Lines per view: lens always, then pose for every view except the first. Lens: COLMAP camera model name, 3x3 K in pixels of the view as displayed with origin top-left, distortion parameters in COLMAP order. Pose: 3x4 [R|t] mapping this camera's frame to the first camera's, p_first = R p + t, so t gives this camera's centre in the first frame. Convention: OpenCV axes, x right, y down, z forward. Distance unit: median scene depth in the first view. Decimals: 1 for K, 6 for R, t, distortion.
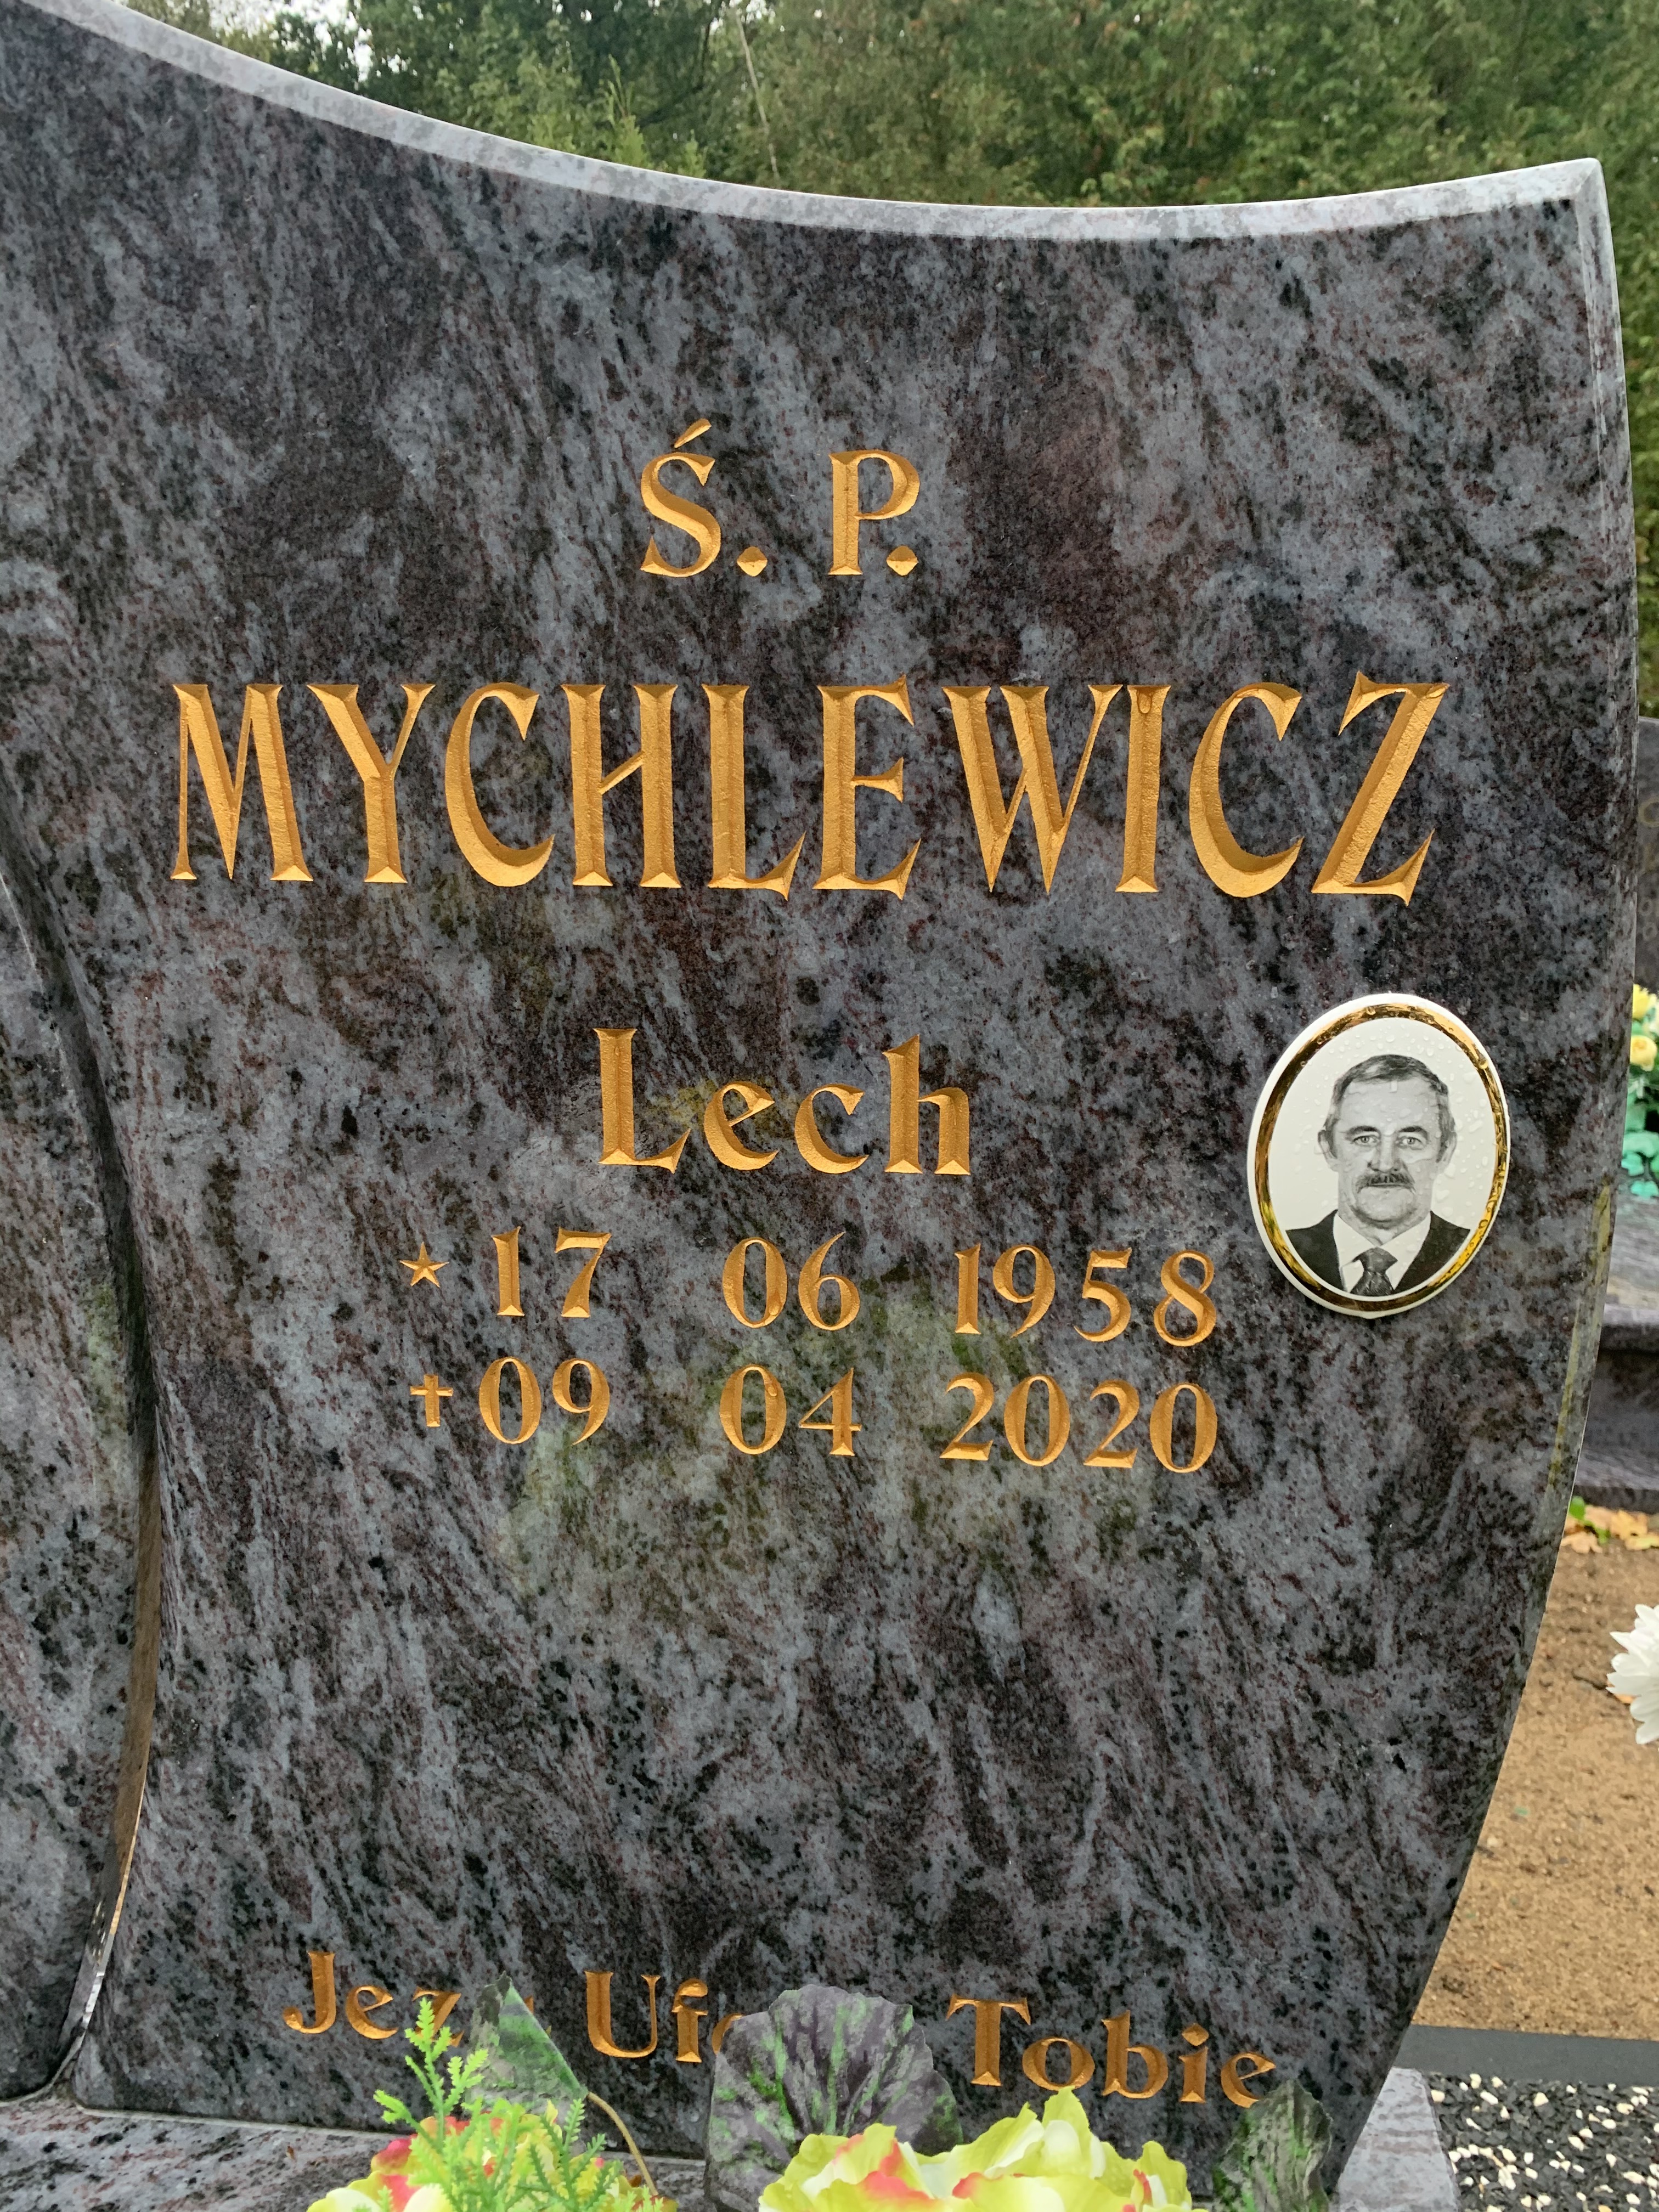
lens RADIAL K [[1720.2, 0, 827.3], [0, 1720.2, 1095.6], [0, 0, 1]] dist [0.038086, -0.050301]
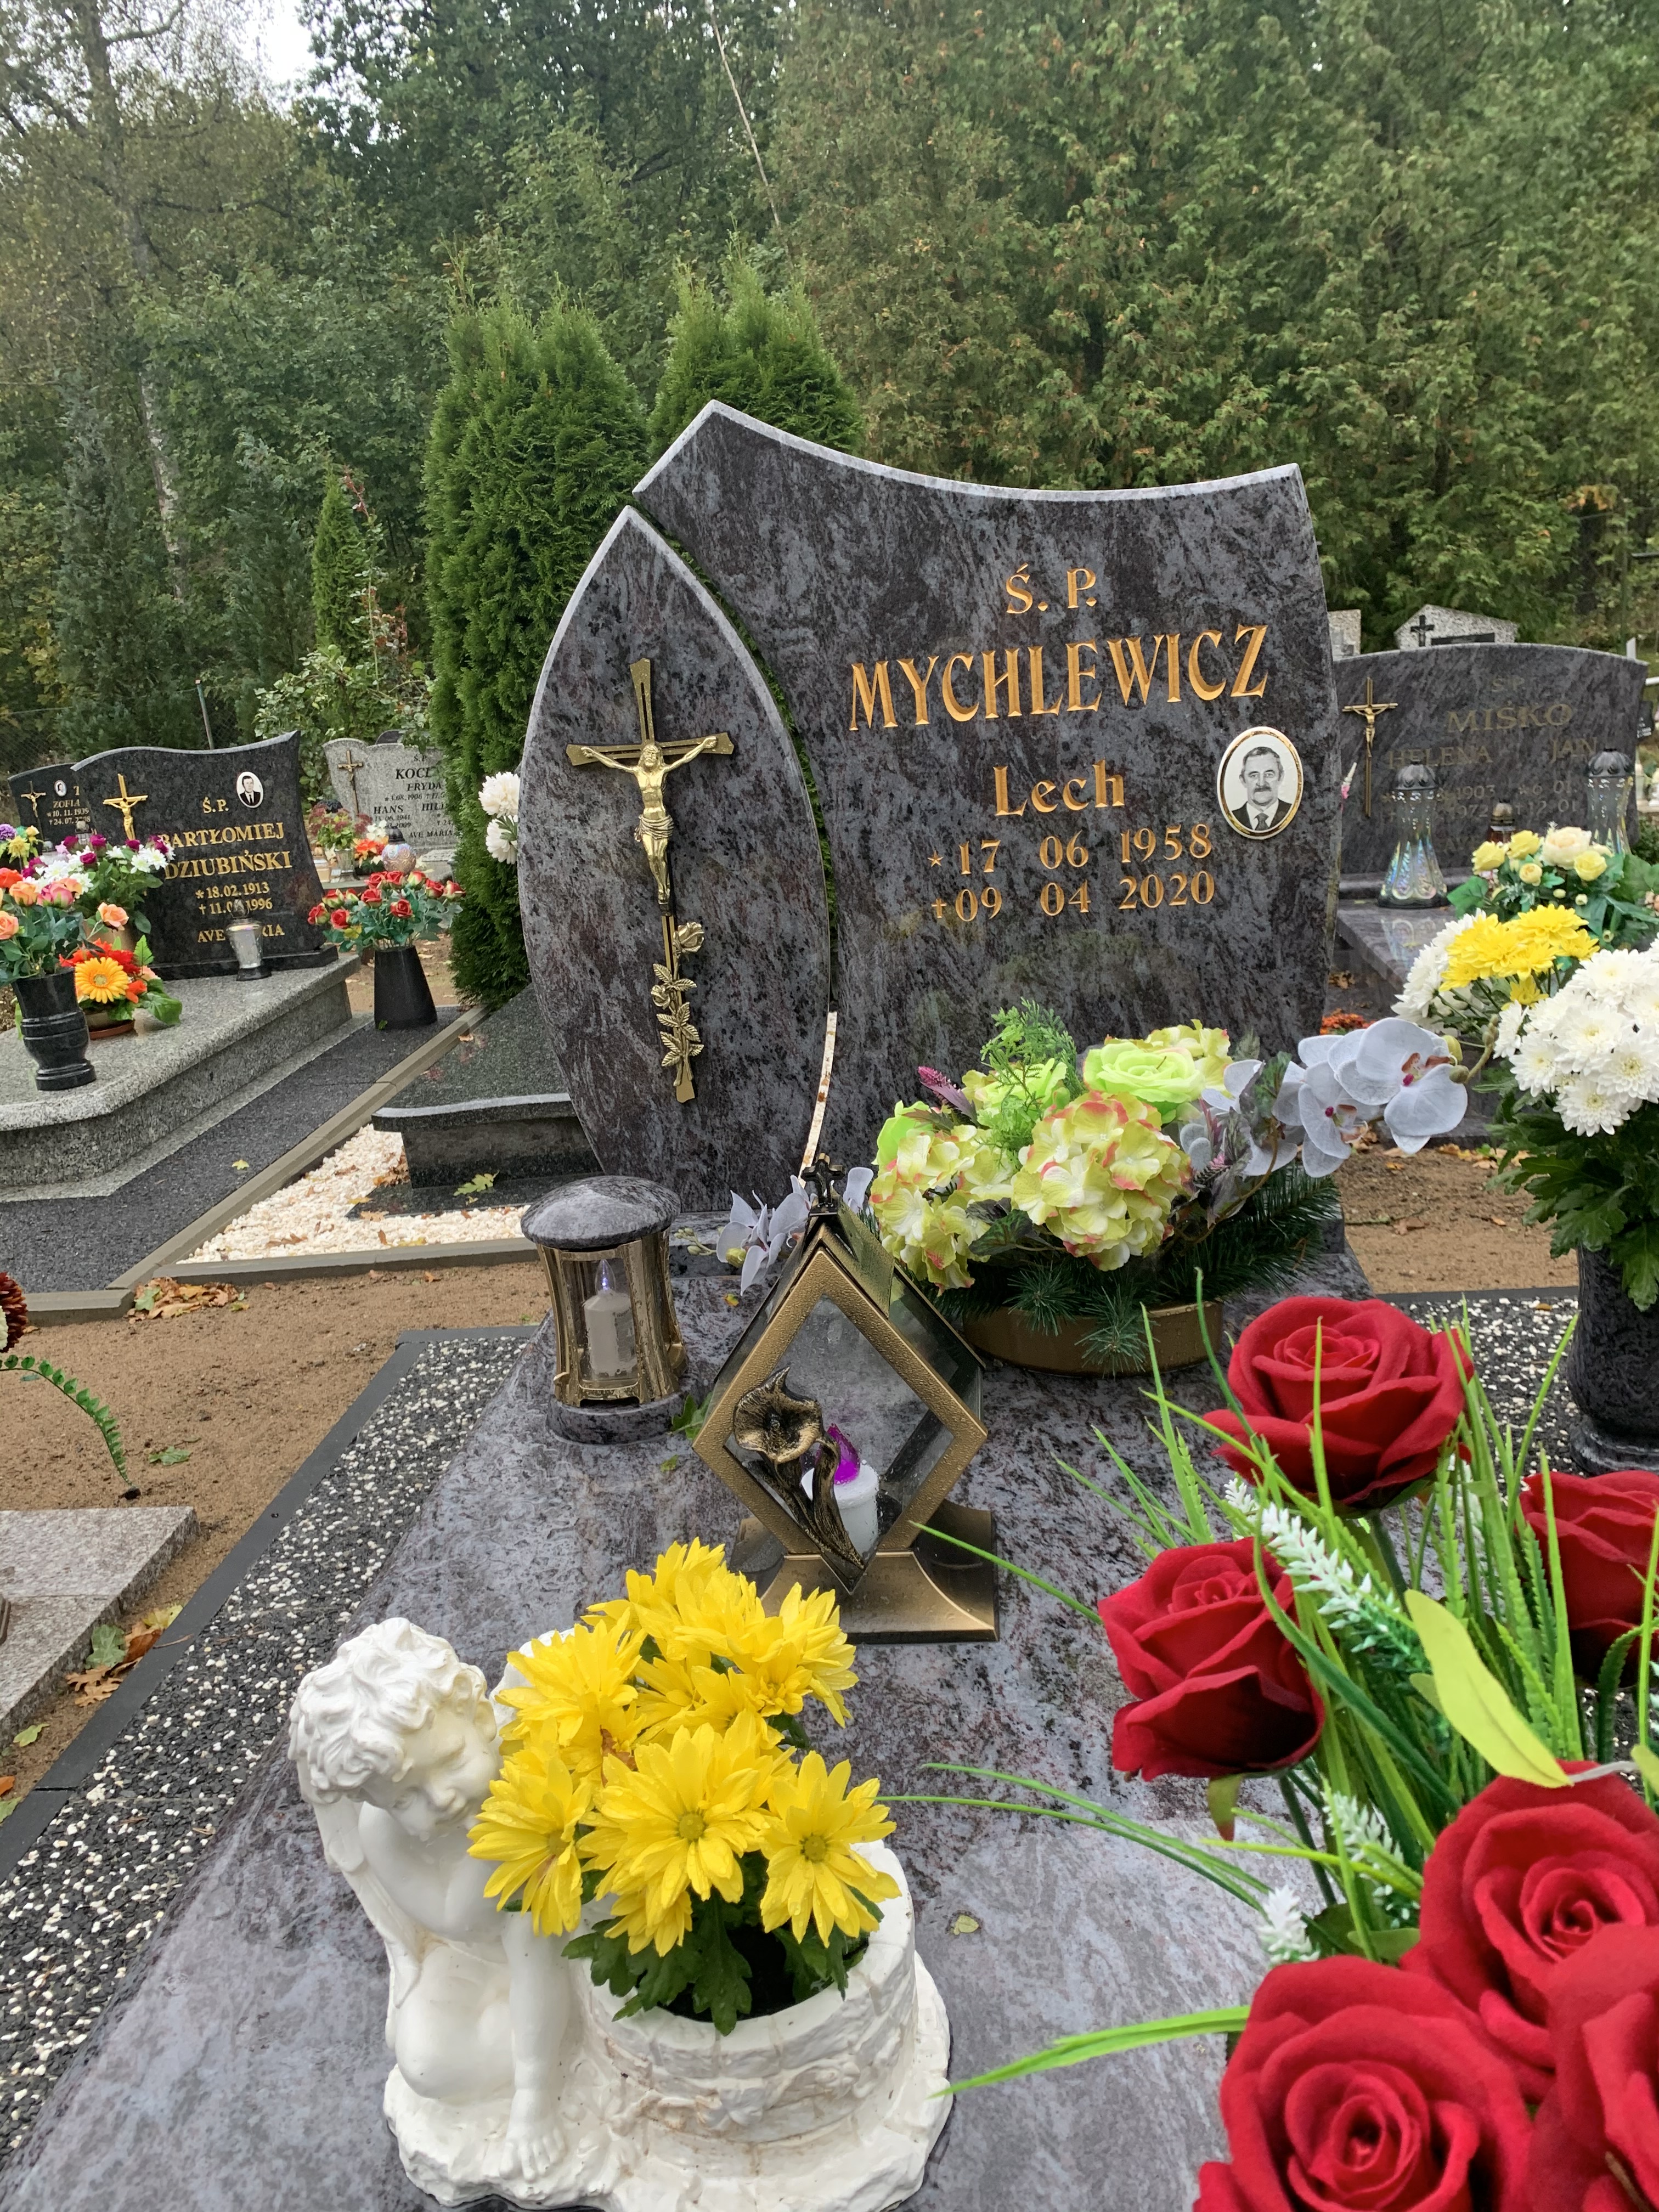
lens RADIAL K [[1720.2, 0, 804.8], [0, 1720.2, 1119.6], [0, 0, 1]] dist [0.038086, -0.050301]
pose [[0.996259, -0.078706, -0.035683, -0.376016], [0.079266, 0.996747, 0.014559, 0.466575], [0.034421, -0.017333, 0.999257, -1.869110]]
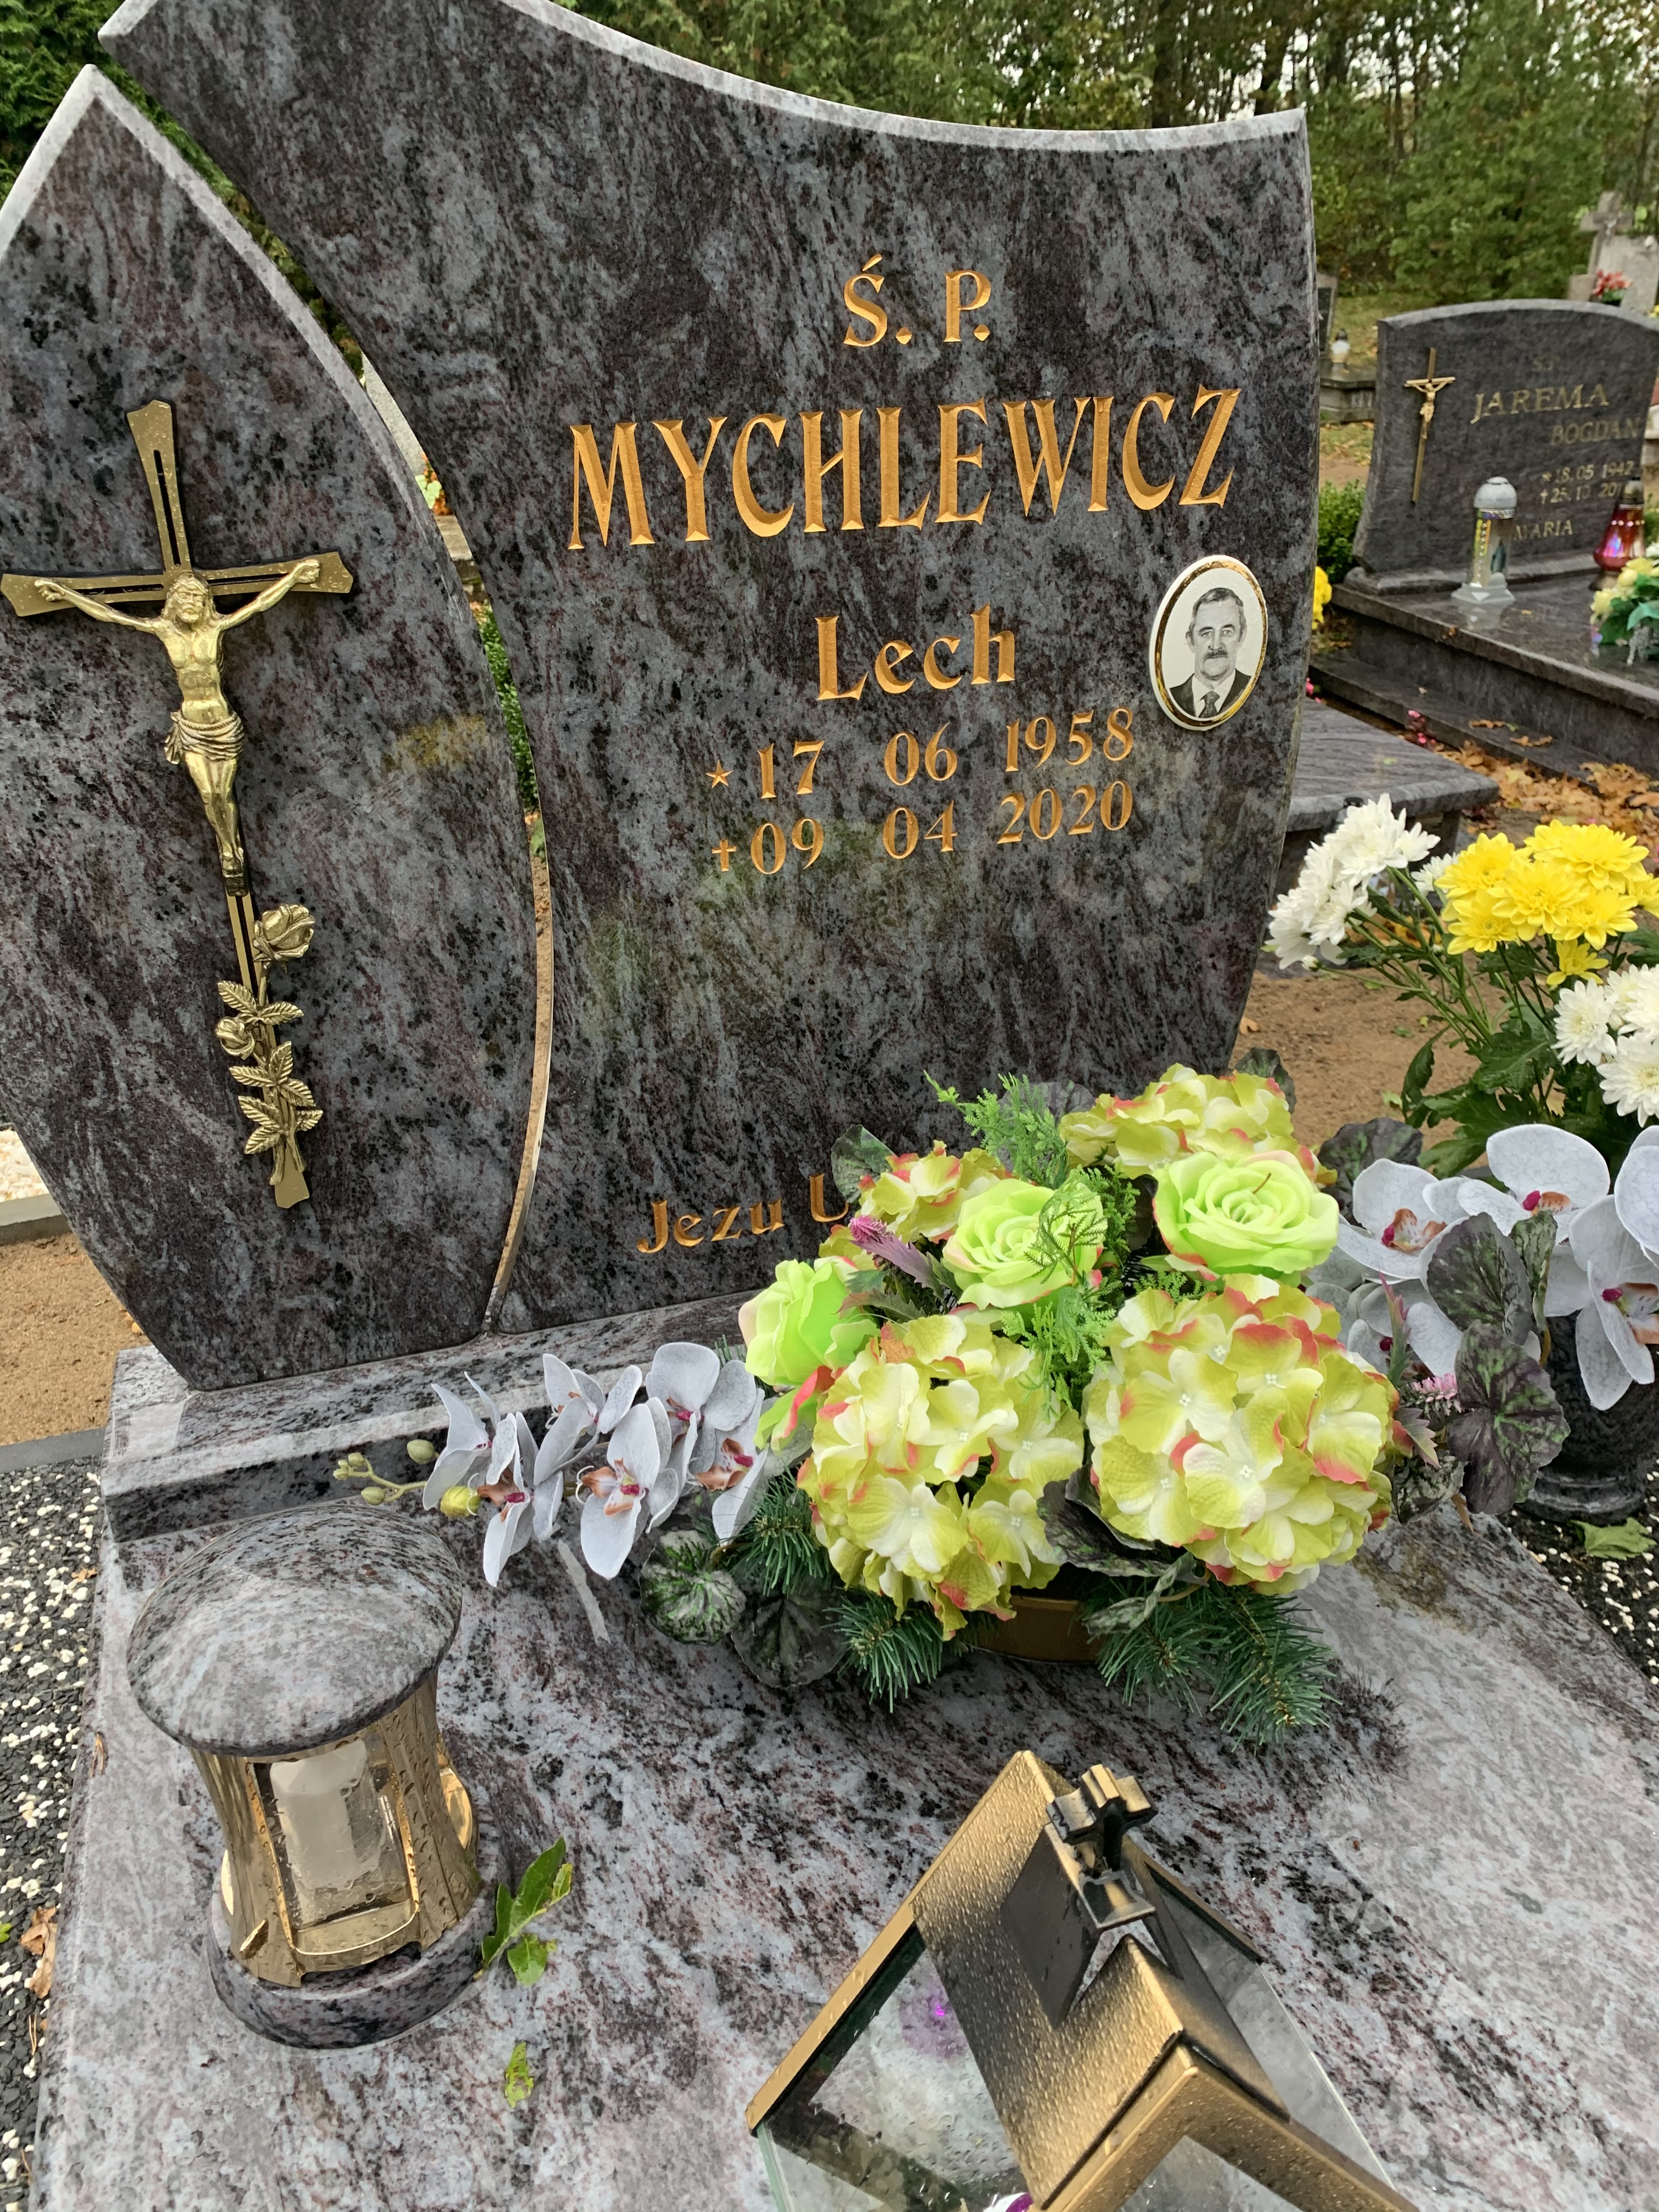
lens RADIAL K [[1720.2, 0, 817.1], [0, 1720.2, 1086.0], [0, 0, 1]] dist [0.038086, -0.050301]
pose [[0.921877, -0.190041, 0.337679, -0.761577], [0.119061, 0.968237, 0.219867, 0.034108], [-0.368737, -0.162486, 0.915222, -0.637827]]
